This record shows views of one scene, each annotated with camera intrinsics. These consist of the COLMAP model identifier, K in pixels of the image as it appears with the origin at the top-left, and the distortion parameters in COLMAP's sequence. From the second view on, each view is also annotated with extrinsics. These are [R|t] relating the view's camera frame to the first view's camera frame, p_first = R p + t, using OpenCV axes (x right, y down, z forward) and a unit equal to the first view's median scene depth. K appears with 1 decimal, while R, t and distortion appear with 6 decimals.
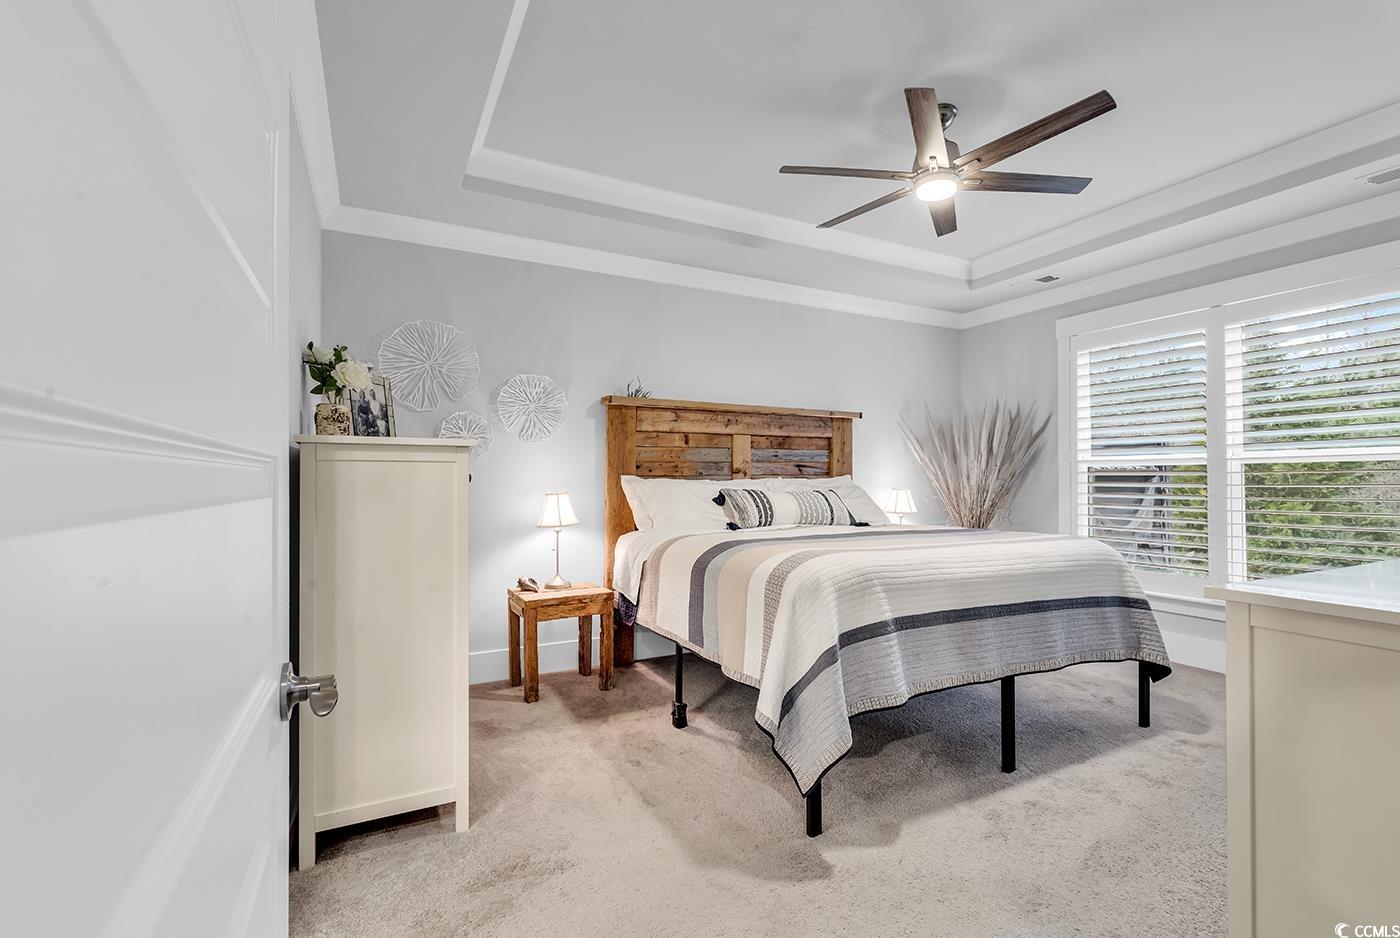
lens RADIAL K [[628.1, 0, 708.9], [0, 628.1, 476.6], [0, 0, 1]] dist [0.002922, 0.001273]
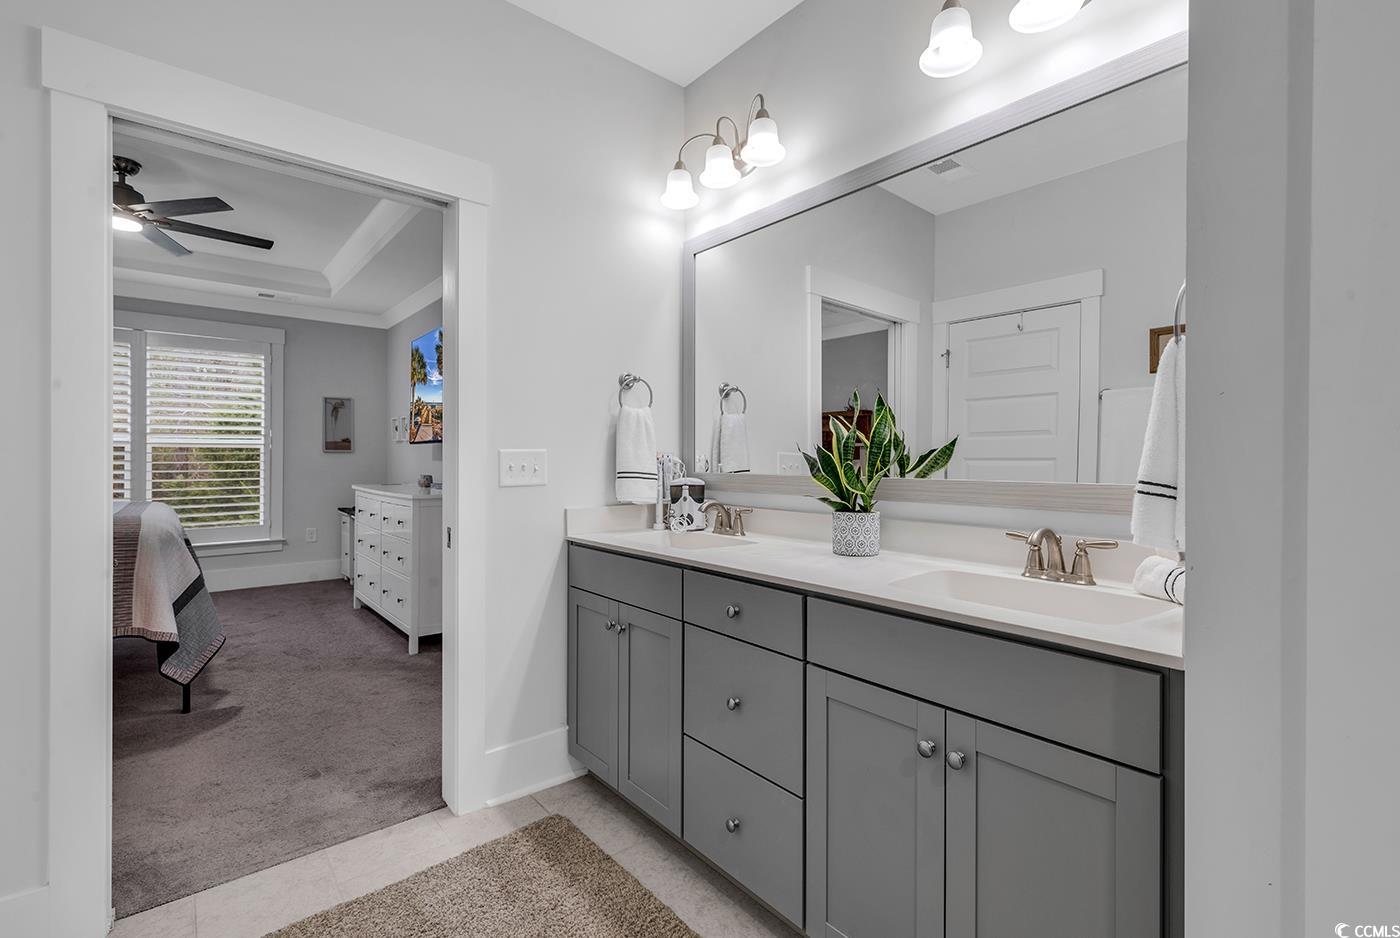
lens RADIAL K [[628.1, 0, 707.5], [0, 628.1, 467.6], [0, 0, 1]] dist [0.002922, 0.001273]
pose [[-0.211579, -0.018031, 0.977195, -0.783128], [0.002407, 0.999817, 0.018969, 0.002125], [-0.977358, 0.006366, -0.211496, 0.090170]]
